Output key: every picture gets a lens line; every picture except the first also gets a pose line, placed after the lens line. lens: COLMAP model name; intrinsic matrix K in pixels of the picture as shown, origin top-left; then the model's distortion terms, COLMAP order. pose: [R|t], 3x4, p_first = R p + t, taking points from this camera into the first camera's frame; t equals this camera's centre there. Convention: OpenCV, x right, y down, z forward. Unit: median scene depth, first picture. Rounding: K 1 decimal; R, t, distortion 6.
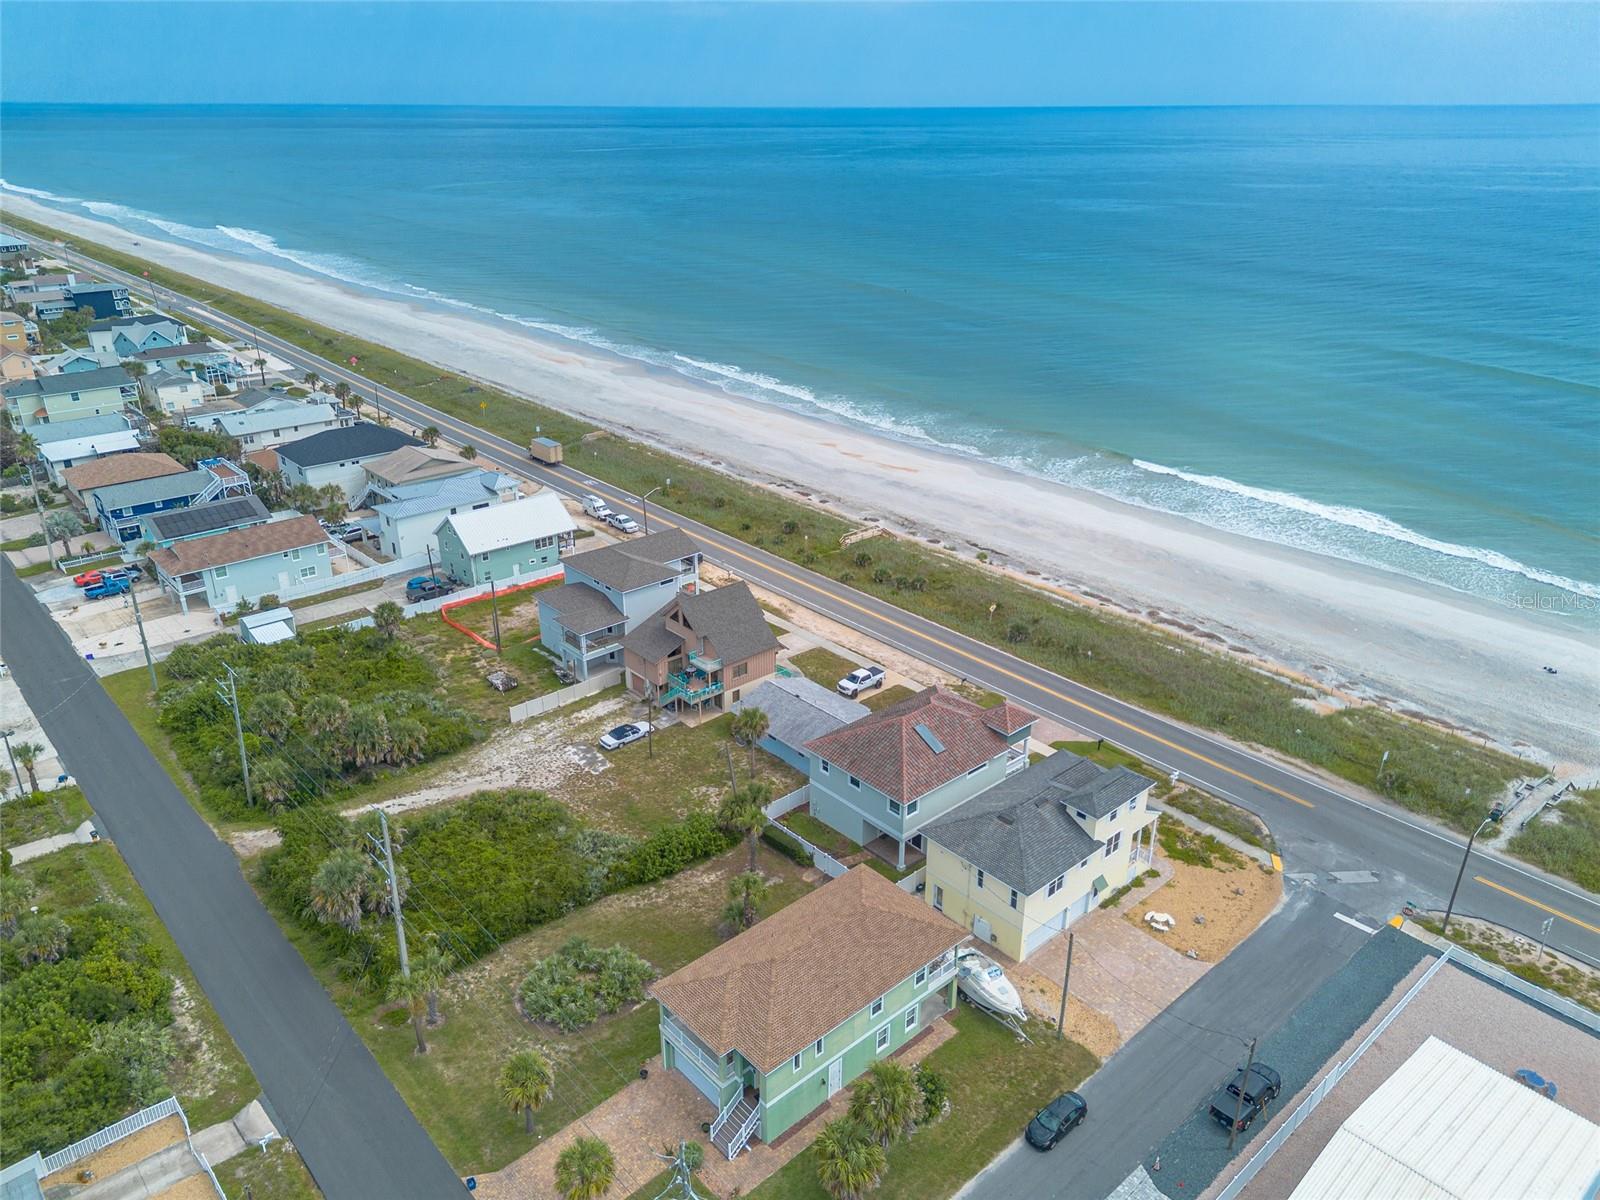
lens RADIAL K [[1126.8, 0, 797.1], [0, 1126.8, 623.9], [0, 0, 1]] dist [0.079522, -0.079940]
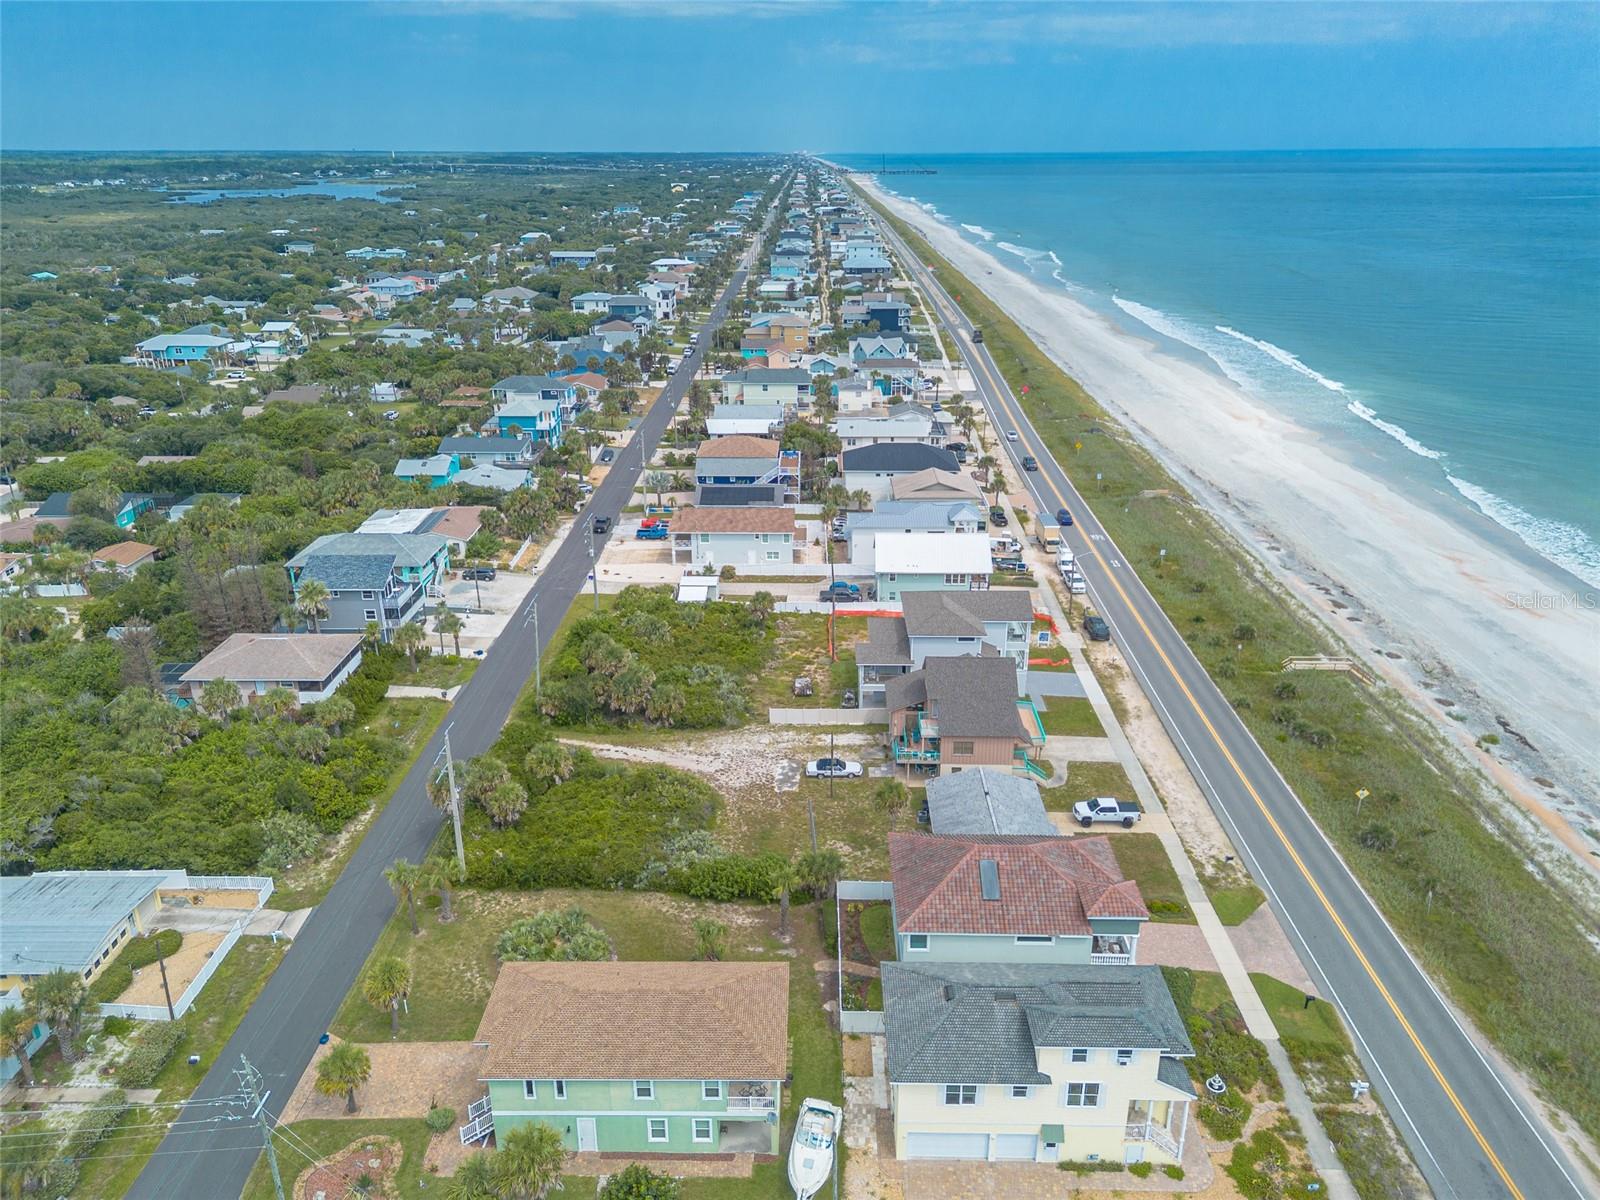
lens RADIAL K [[1135.4, 0, 800.0], [0, 1135.4, 600.0], [0, 0, 1]] dist [0.098239, -0.110717]
pose [[0.734927, 0.245319, -0.632219, 0.401728], [-0.279036, 0.959091, 0.047787, -0.079799], [0.618079, 0.141292, 0.773315, 0.172304]]
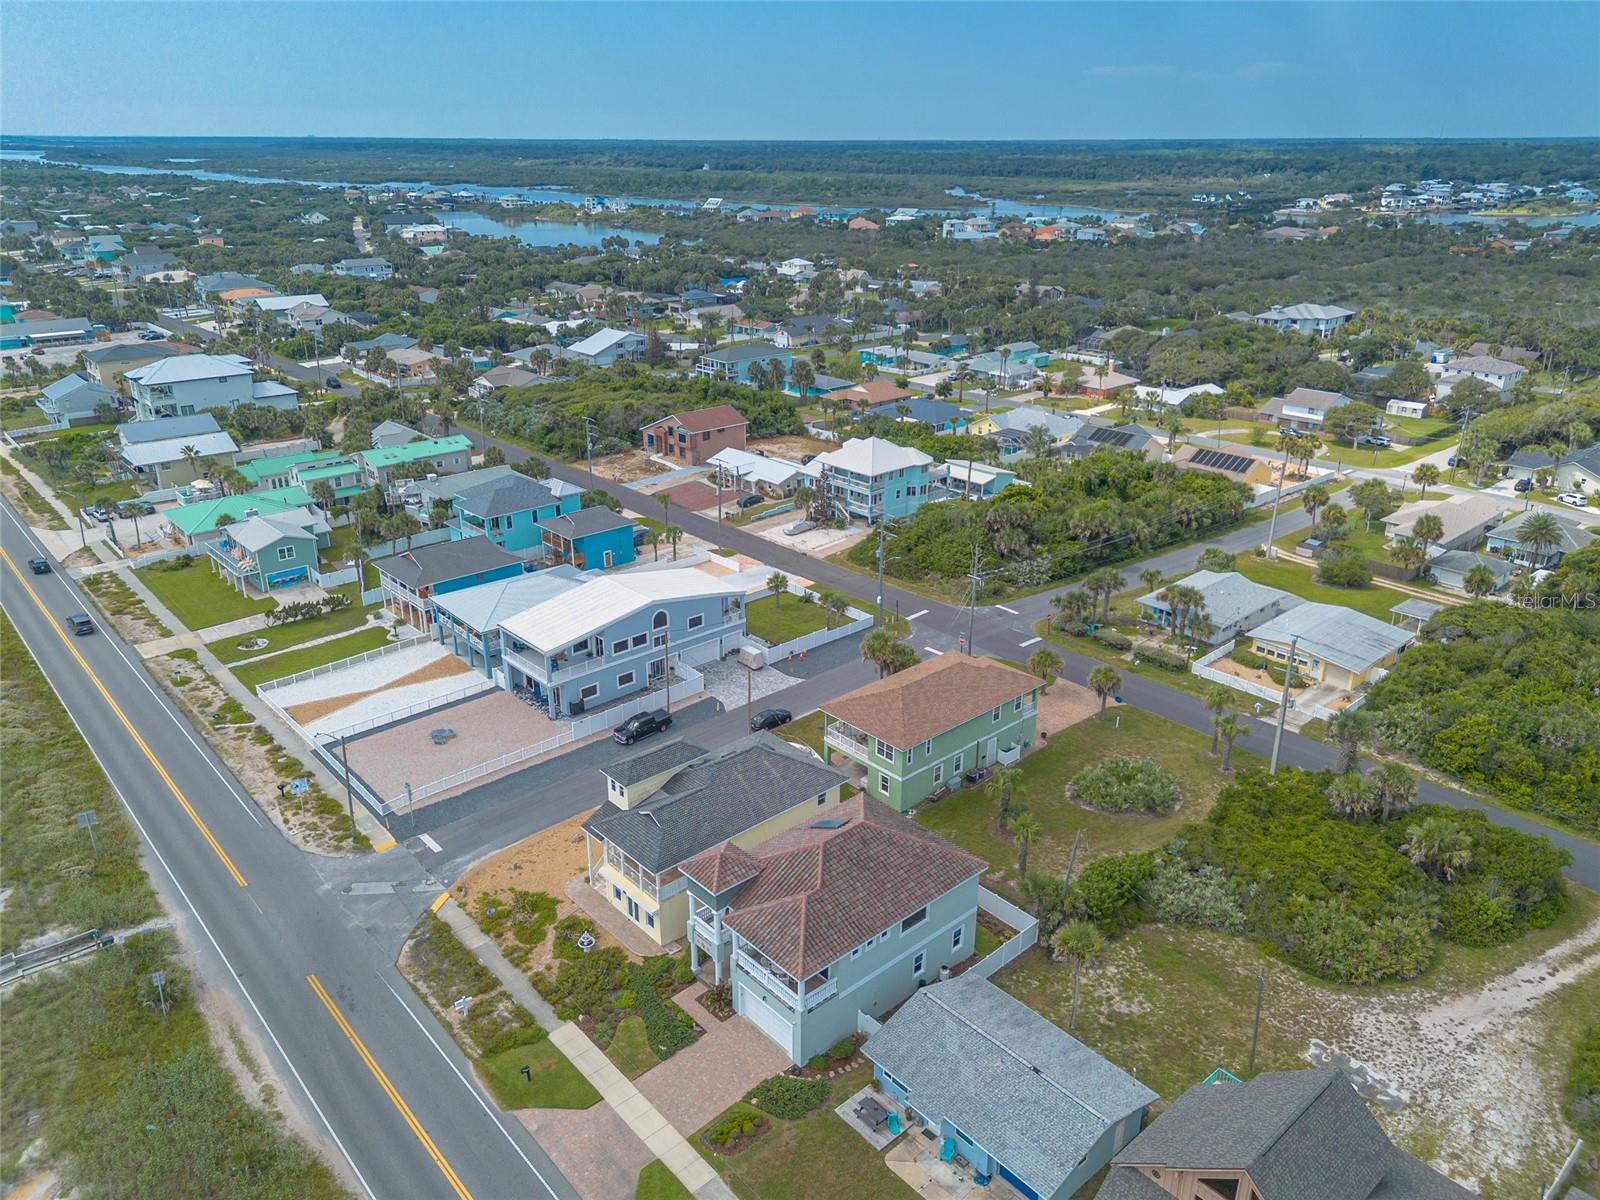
lens RADIAL K [[1139.1, 0, 798.3], [0, 1139.1, 601.8], [0, 0, 1]] dist [0.073660, -0.073312]
pose [[-0.999997, -0.000632, -0.002464, 0.113448], [-0.002224, 0.687024, 0.726631, -0.481342], [0.001234, 0.726634, -0.687023, 1.150630]]
